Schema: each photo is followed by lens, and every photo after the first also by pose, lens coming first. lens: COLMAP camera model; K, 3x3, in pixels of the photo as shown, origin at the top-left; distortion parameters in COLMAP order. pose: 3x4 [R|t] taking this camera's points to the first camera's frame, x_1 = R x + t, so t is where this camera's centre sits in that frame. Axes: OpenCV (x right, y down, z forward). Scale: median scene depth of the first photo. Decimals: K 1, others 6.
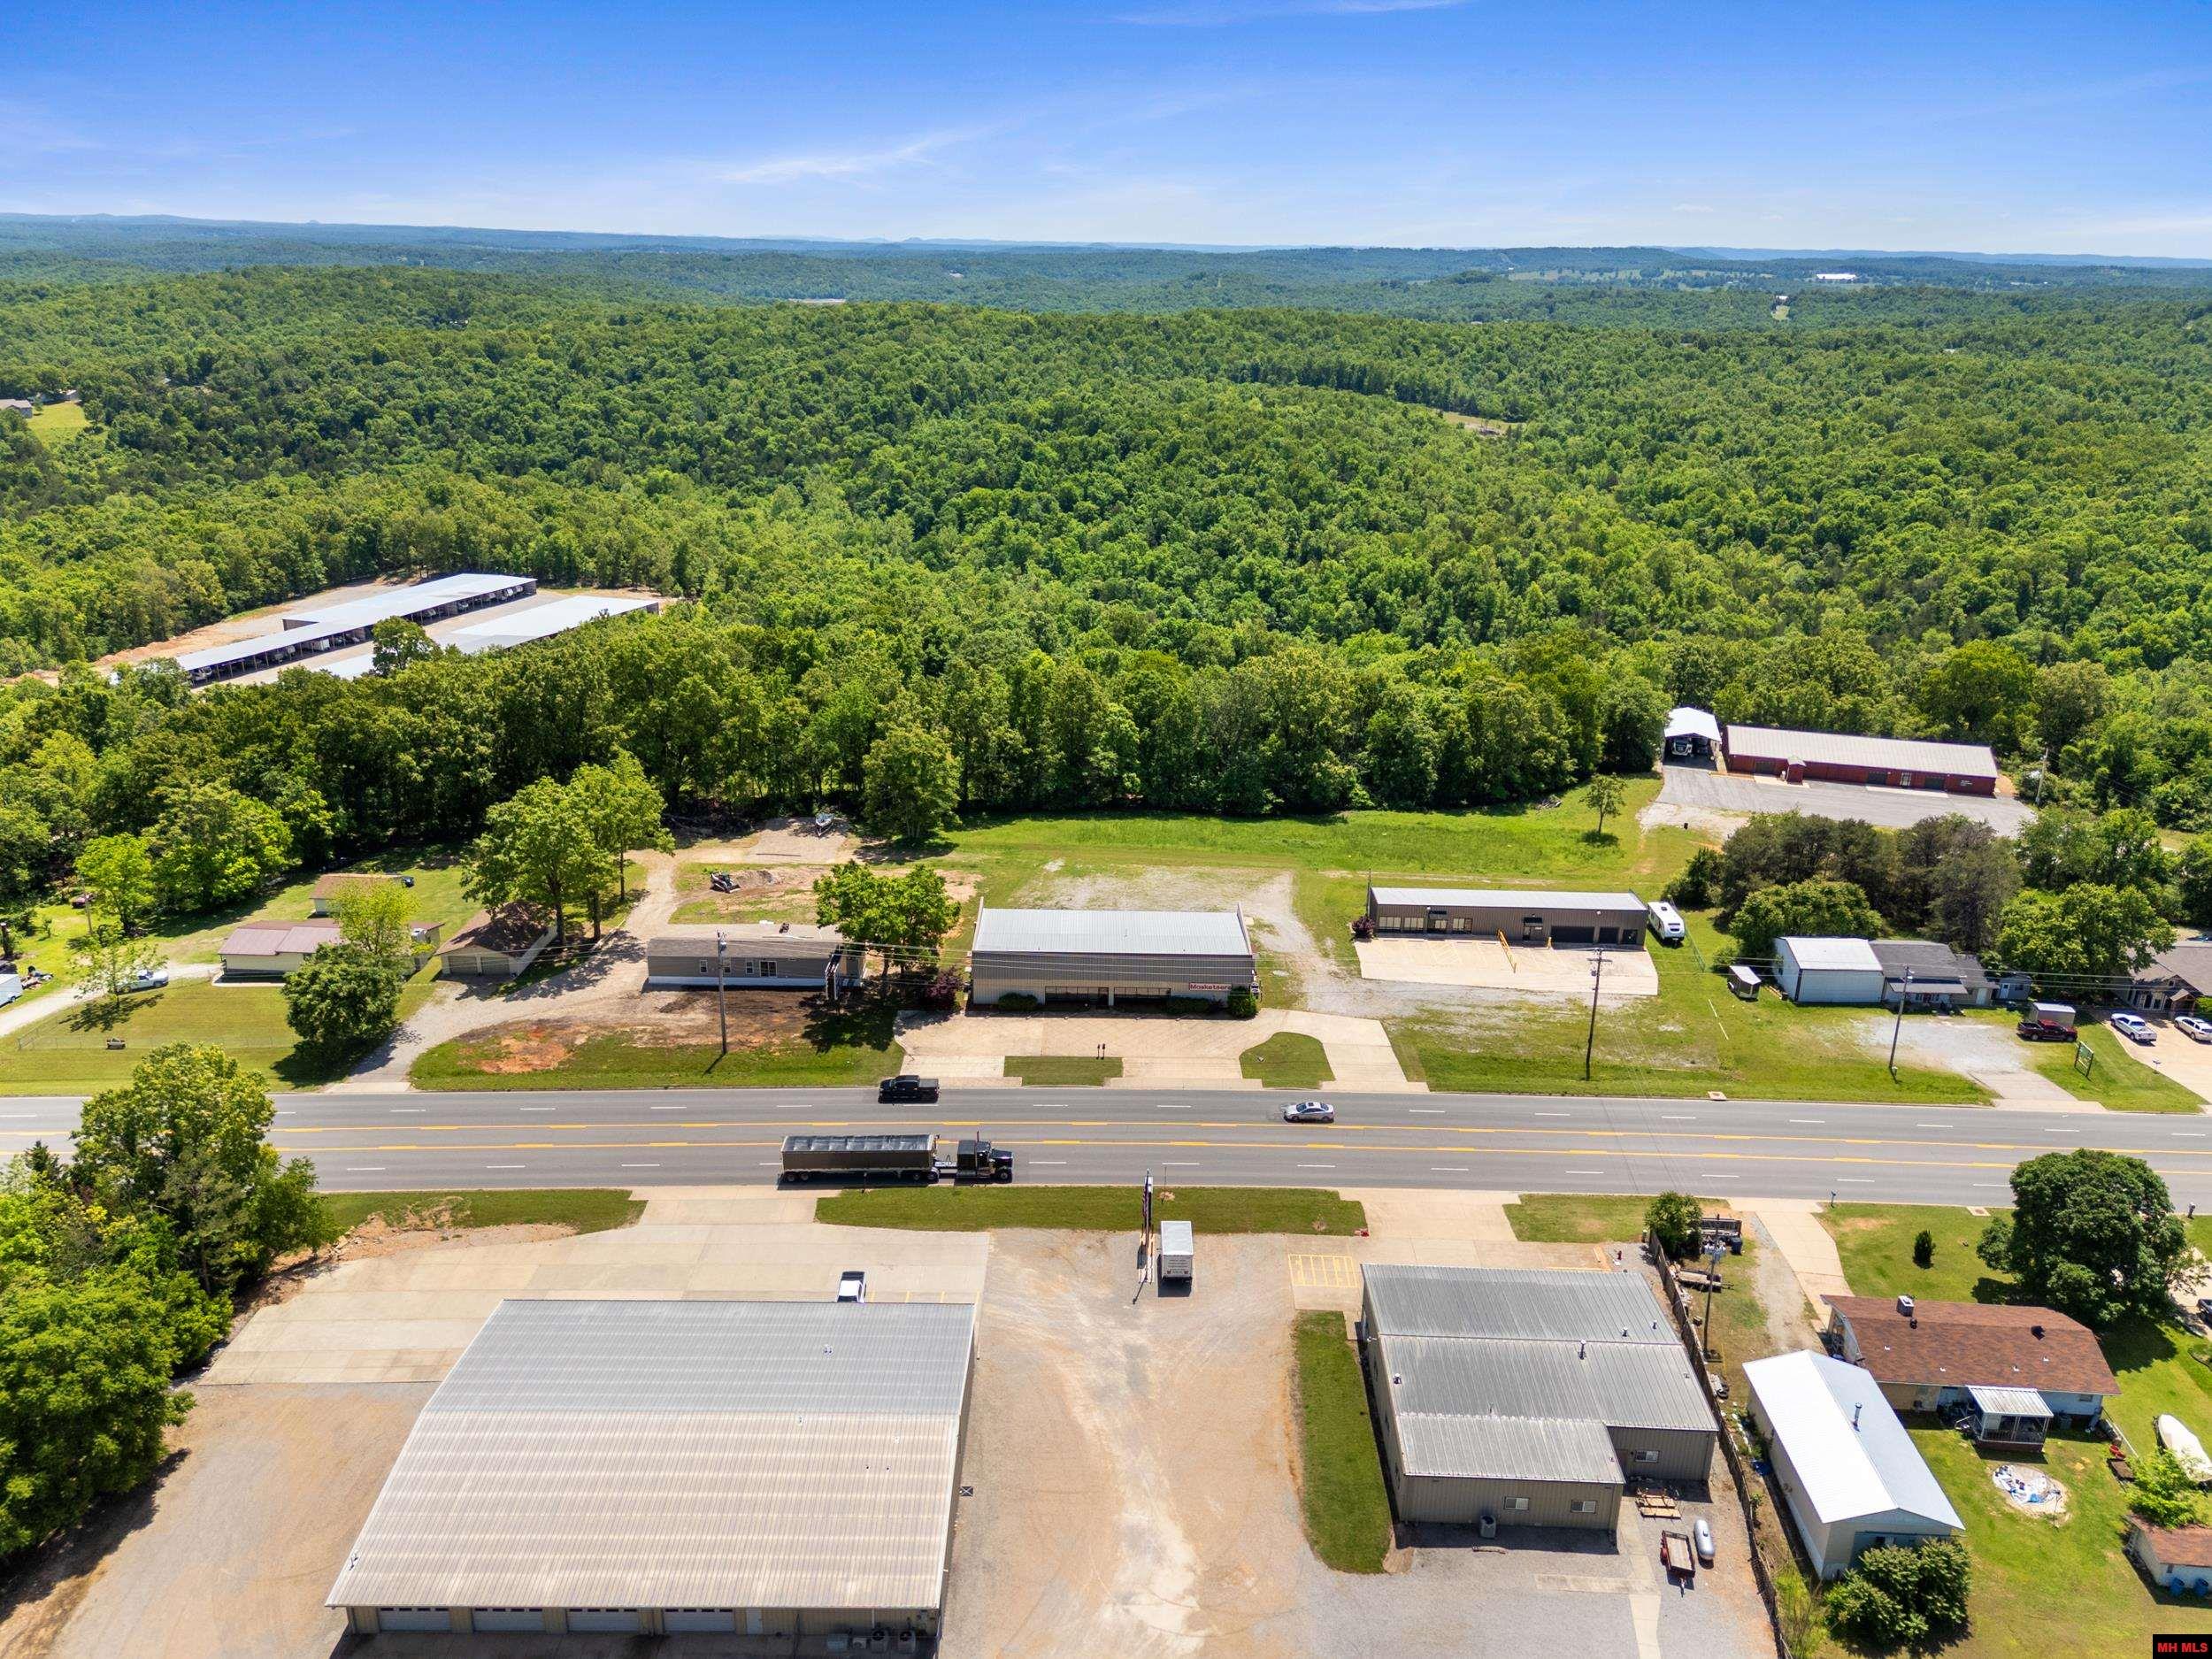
lens RADIAL K [[1596.8, 0, 1102.7], [0, 1596.8, 832.2], [0, 0, 1]] dist [0.073147, -0.057843]
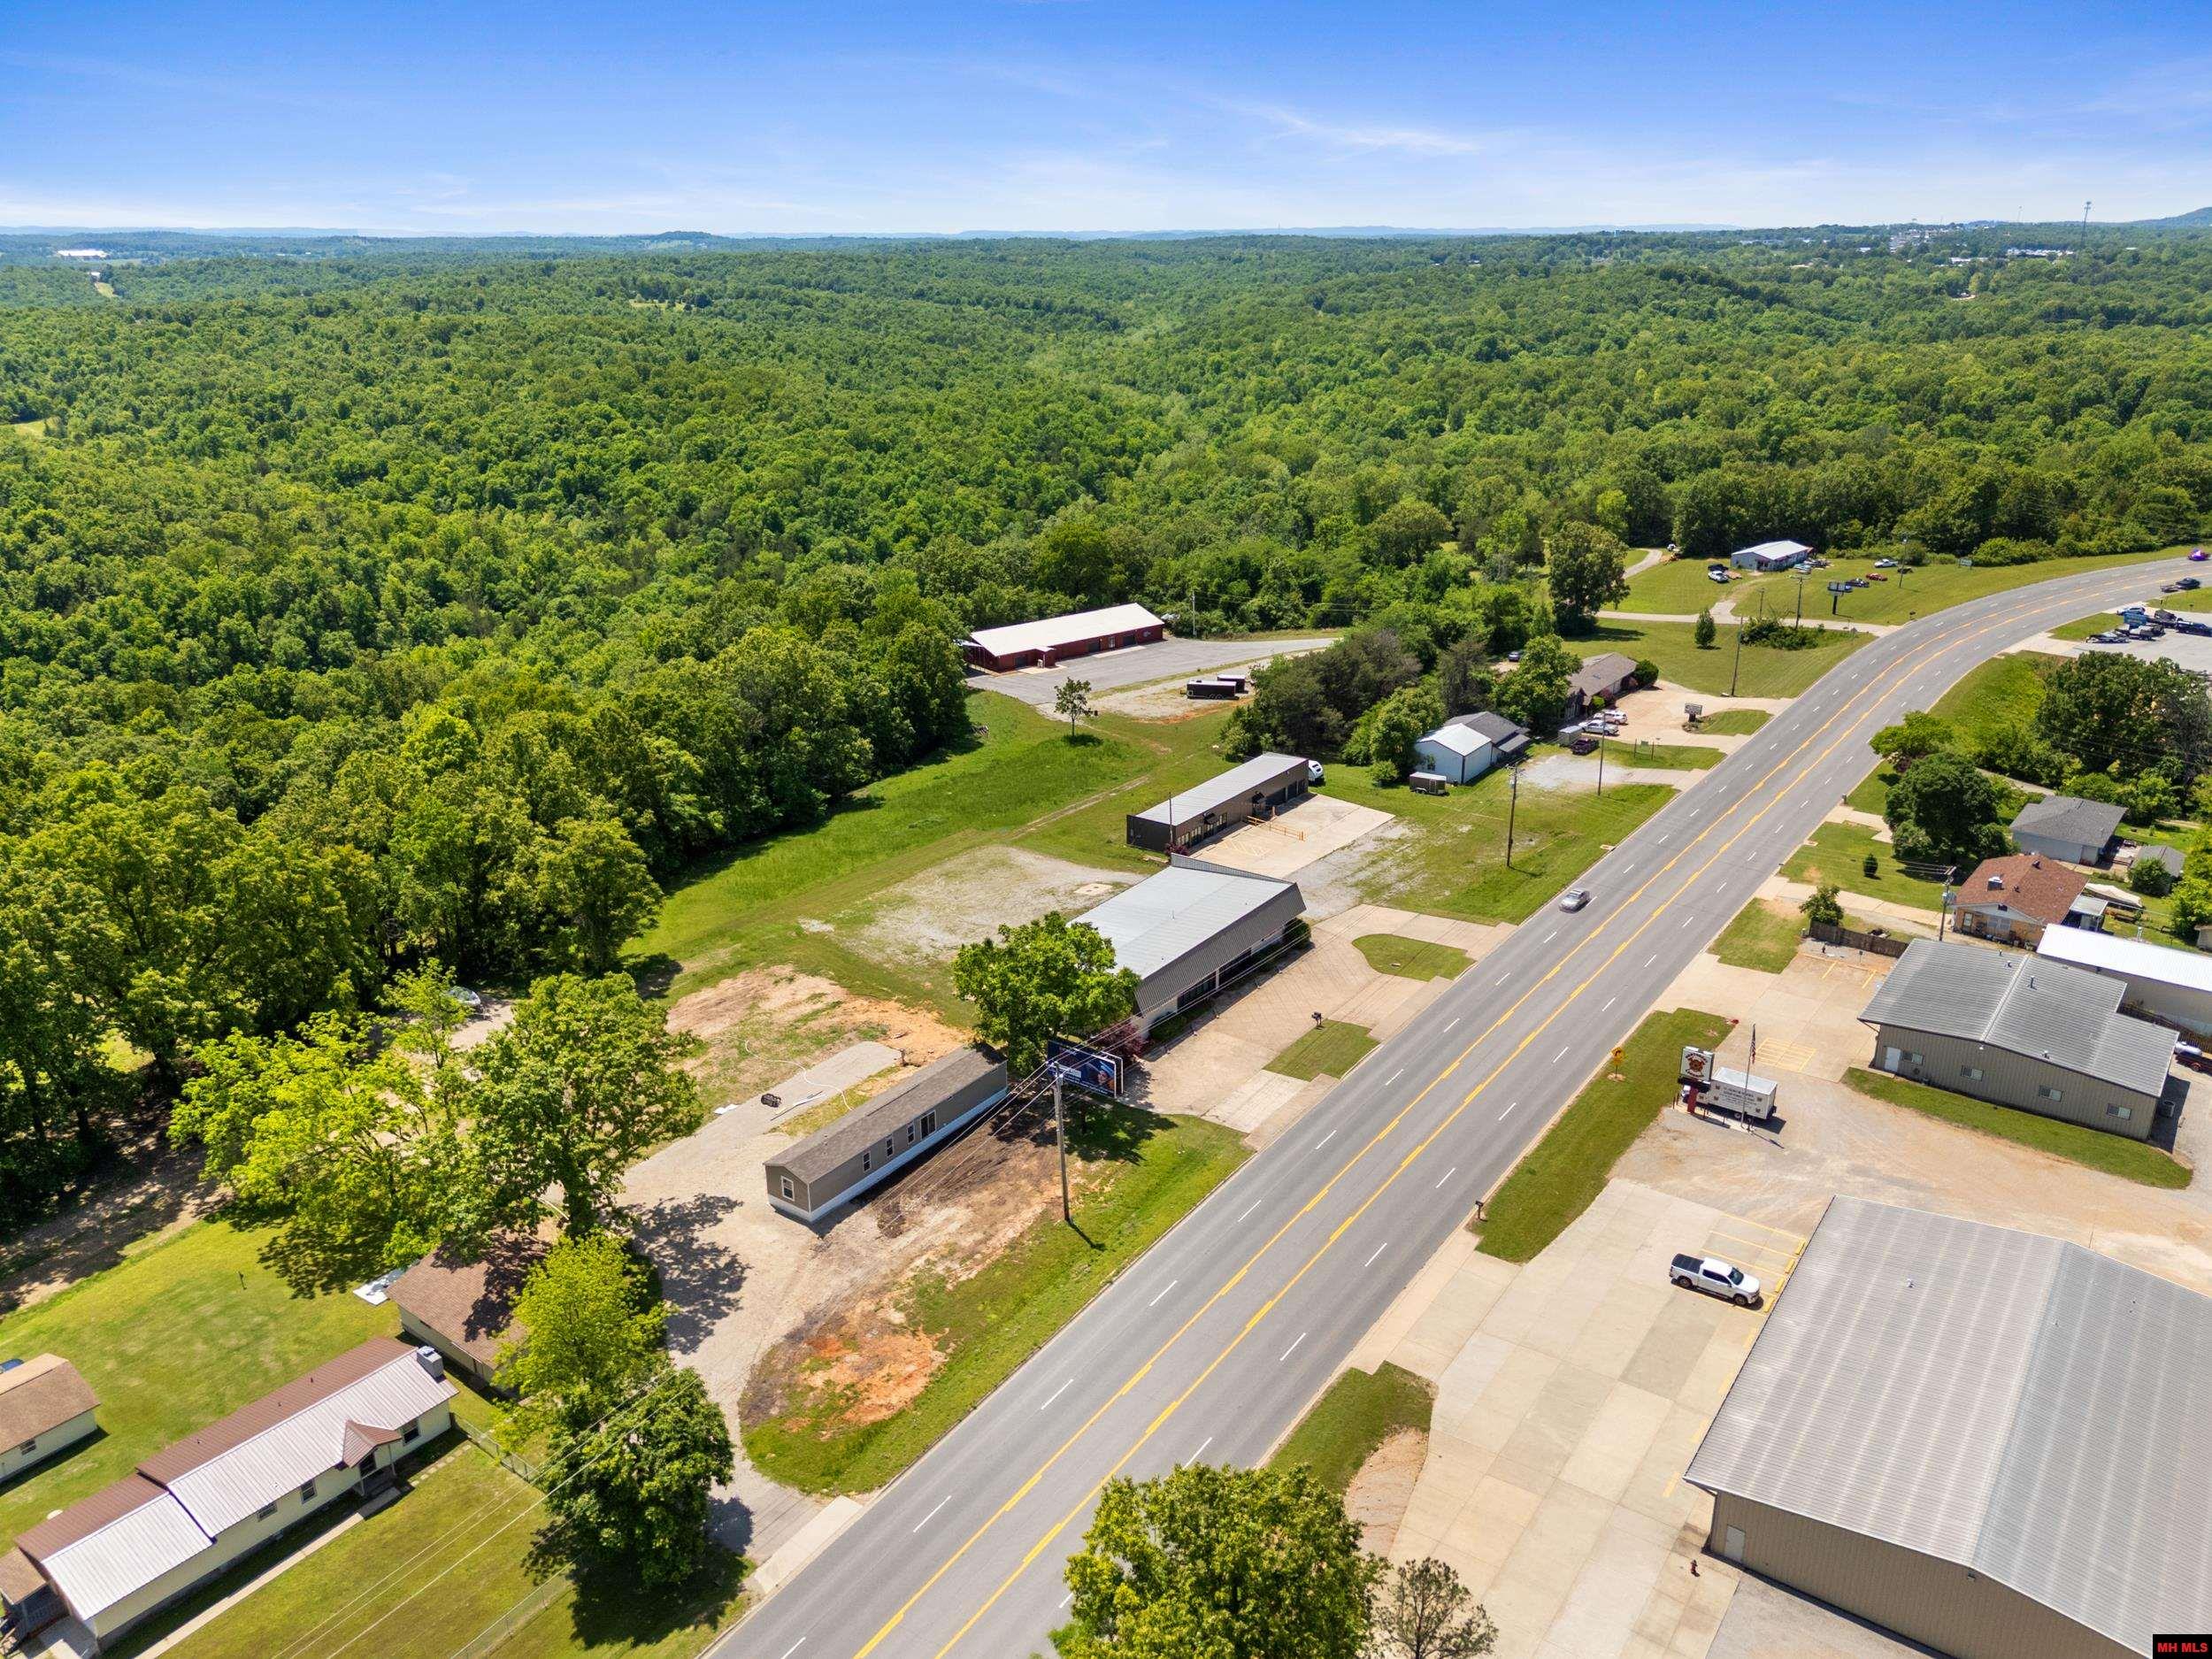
lens RADIAL K [[1596.8, 0, 1102.7], [0, 1596.8, 832.2], [0, 0, 1]] dist [0.073147, -0.057843]
pose [[0.581890, -0.302960, 0.754731, -0.478697], [0.292980, 0.943802, 0.152971, -0.092514], [-0.758661, 0.132109, 0.637950, 0.320833]]
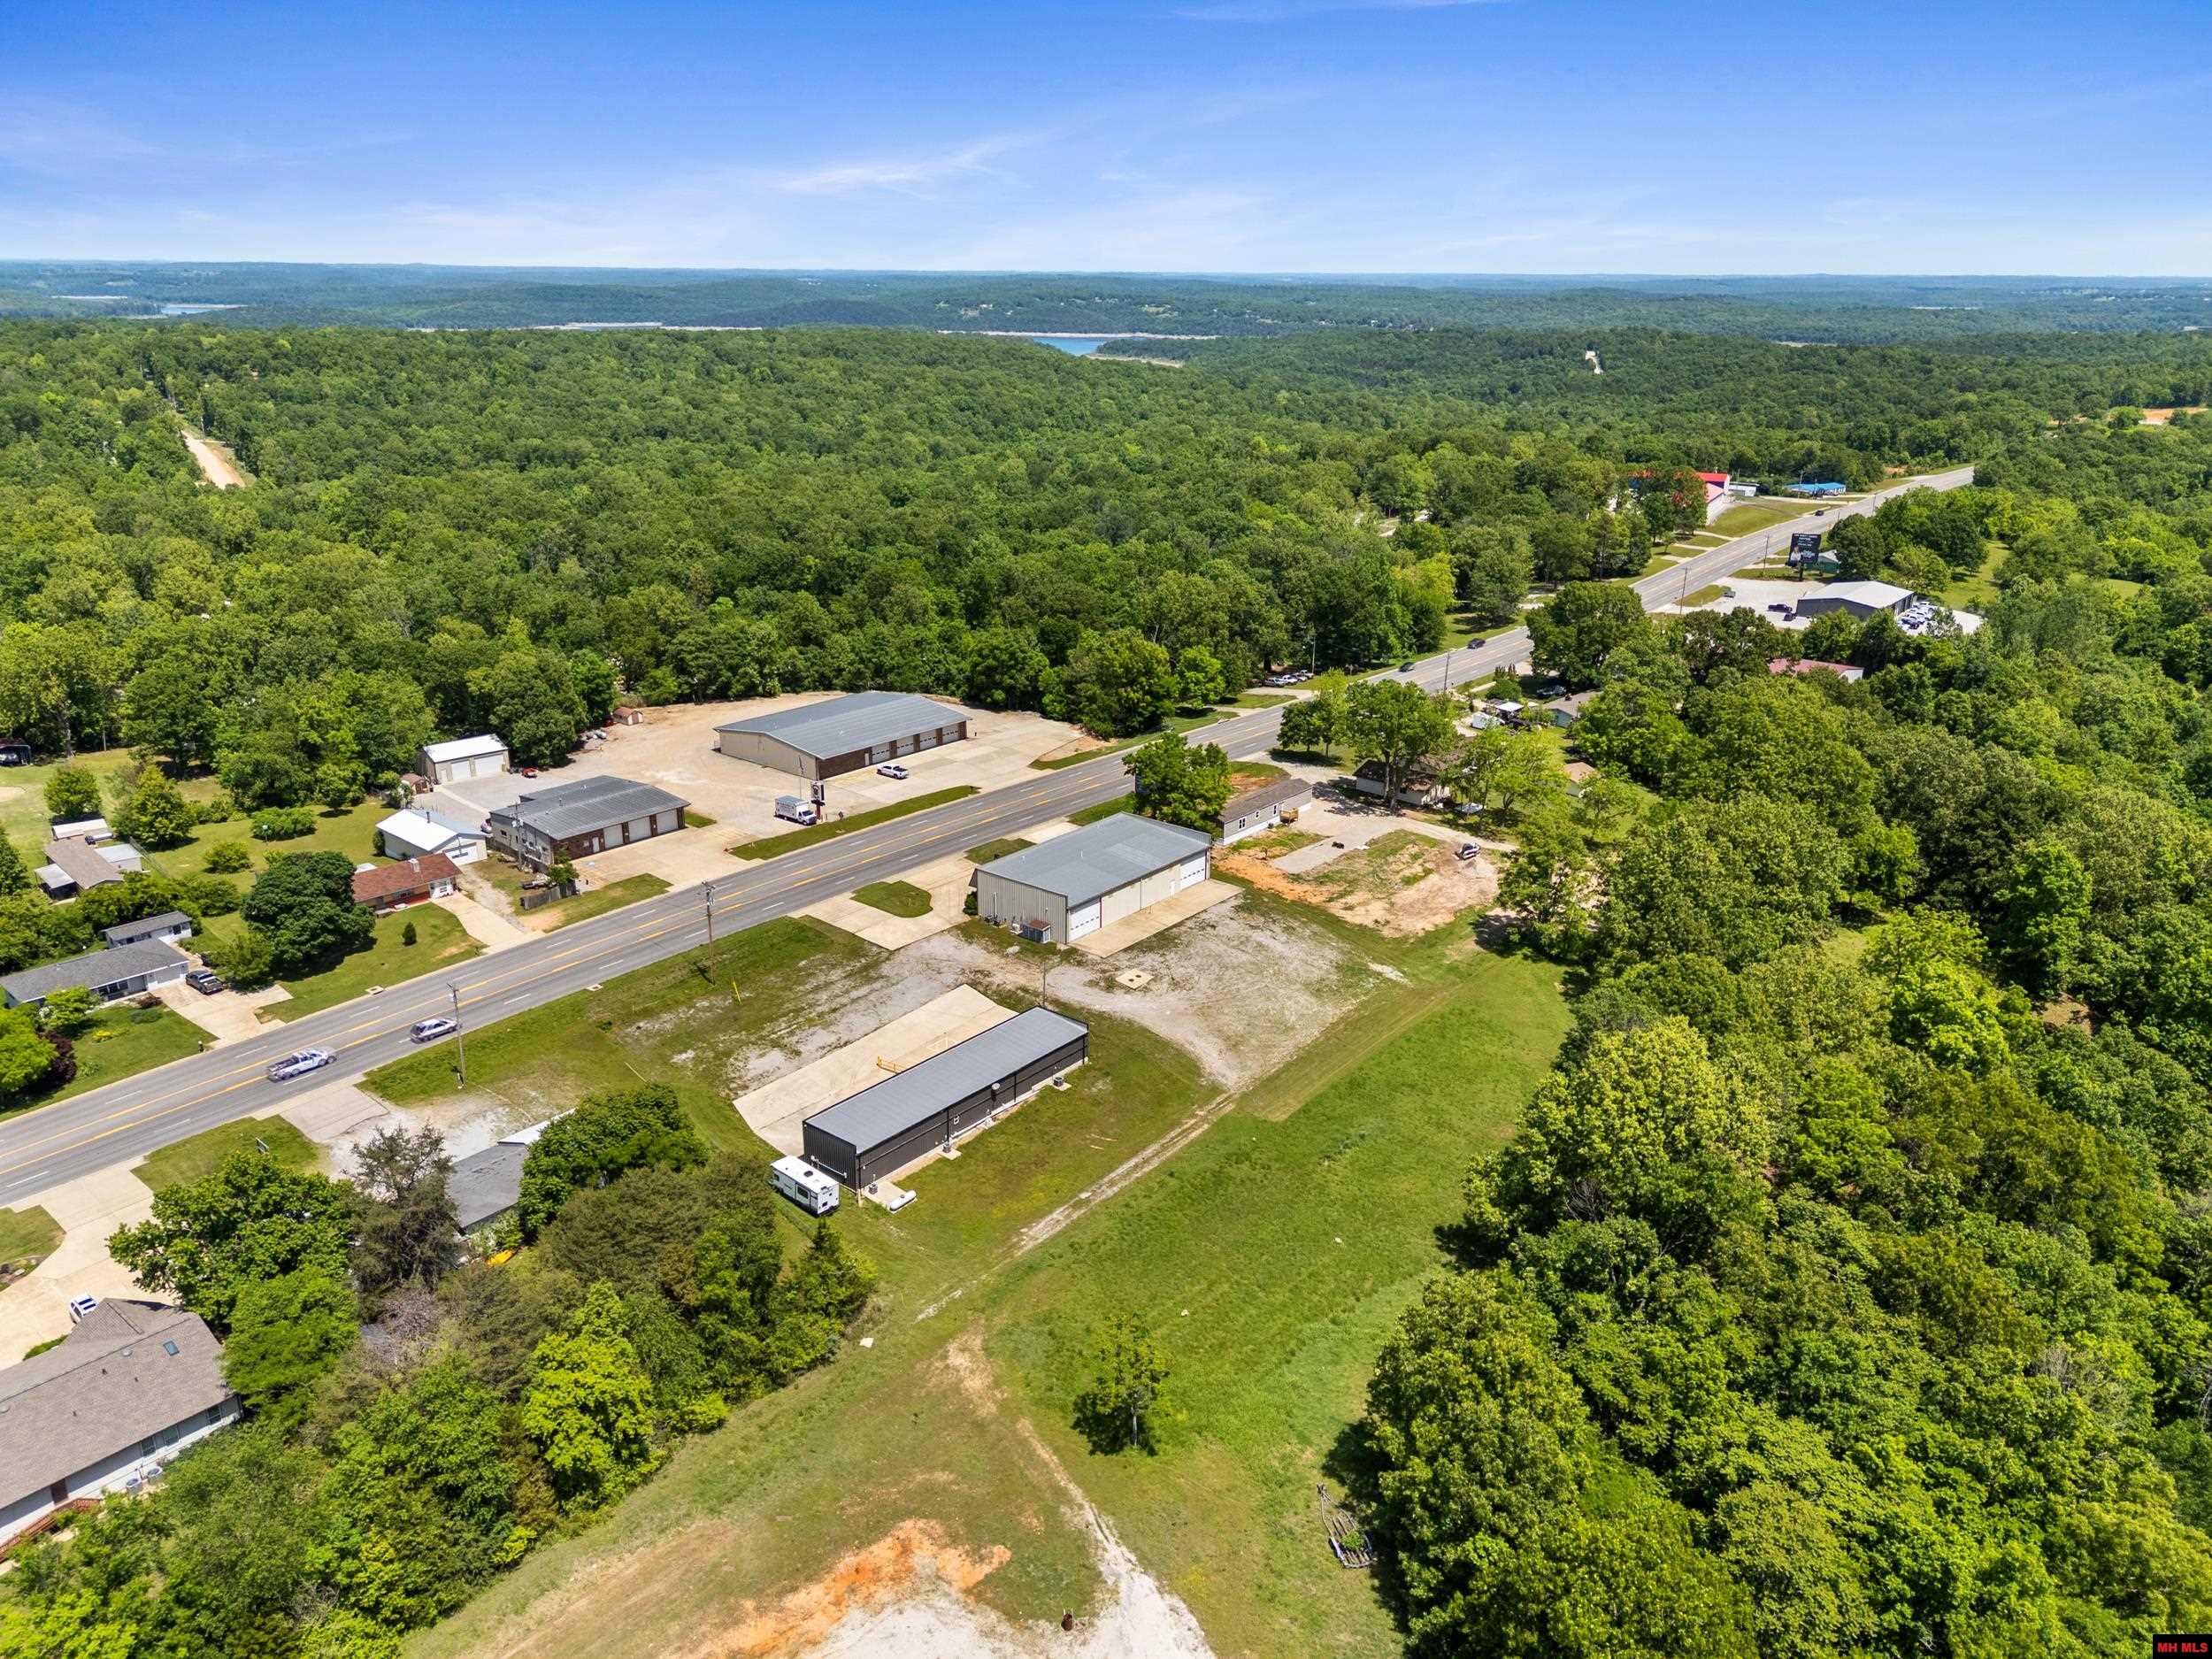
lens RADIAL K [[1553.9, 0, 1165.6], [0, 1553.9, 891.1], [0, 0, 1]] dist [0.059144, -0.051897]
pose [[-0.605907, 0.265464, -0.749937, 0.605371], [-0.293930, 0.801276, 0.521116, -0.381753], [0.739244, 0.536177, -0.407471, 1.088943]]
